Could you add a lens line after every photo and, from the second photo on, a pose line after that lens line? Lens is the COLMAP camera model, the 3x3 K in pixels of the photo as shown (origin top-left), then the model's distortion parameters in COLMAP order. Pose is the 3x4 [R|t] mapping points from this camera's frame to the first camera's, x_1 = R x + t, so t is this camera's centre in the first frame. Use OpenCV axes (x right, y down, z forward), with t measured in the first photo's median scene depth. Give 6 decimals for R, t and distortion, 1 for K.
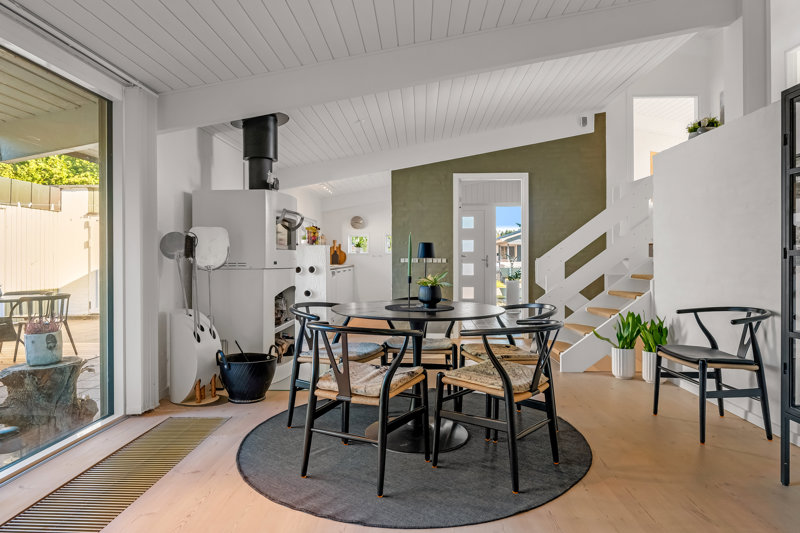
lens RADIAL K [[479.3, 0, 399.3], [0, 479.3, 259.0], [0, 0, 1]] dist [-0.011223, 0.000280]
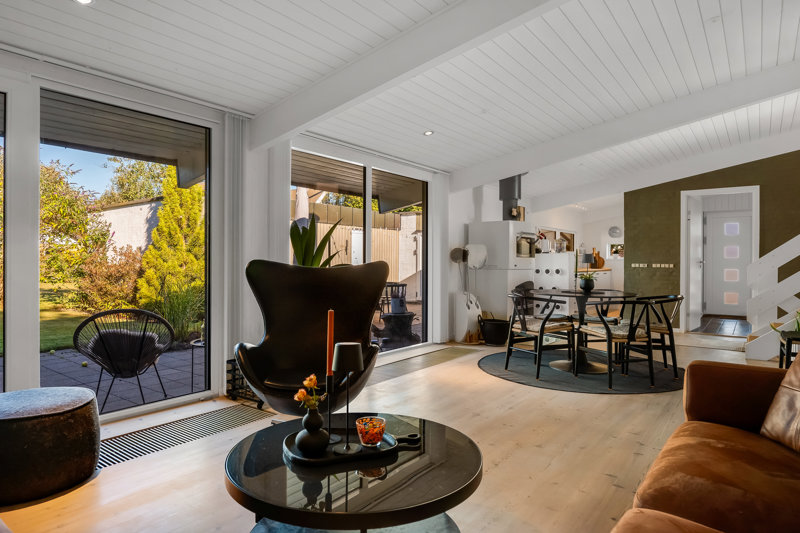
lens RADIAL K [[479.3, 0, 399.3], [0, 479.3, 259.0], [0, 0, 1]] dist [-0.011223, 0.000280]
pose [[0.819774, 0.002119, -0.572684, 0.306055], [-0.007570, 0.999946, -0.007135, 0.000081], [0.572638, 0.010184, 0.819745, -0.483054]]
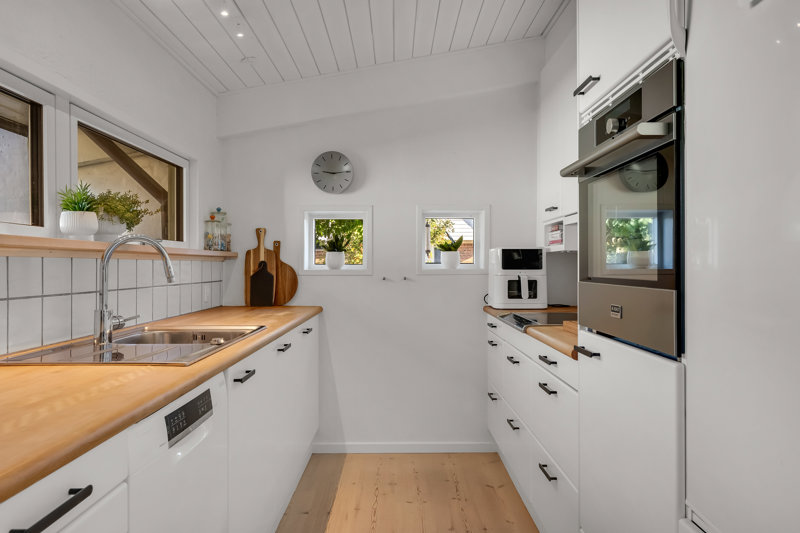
lens RADIAL K [[554.8, 0, 400.0], [0, 554.8, 266.5], [0, 0, 1]] dist [0.000135, -0.000002]
pose [[0.998955, 0.001861, 0.045668, -0.126449], [-0.001821, 0.999998, -0.000917, -0.030122], [-0.045670, 0.000833, 0.998956, 1.337960]]
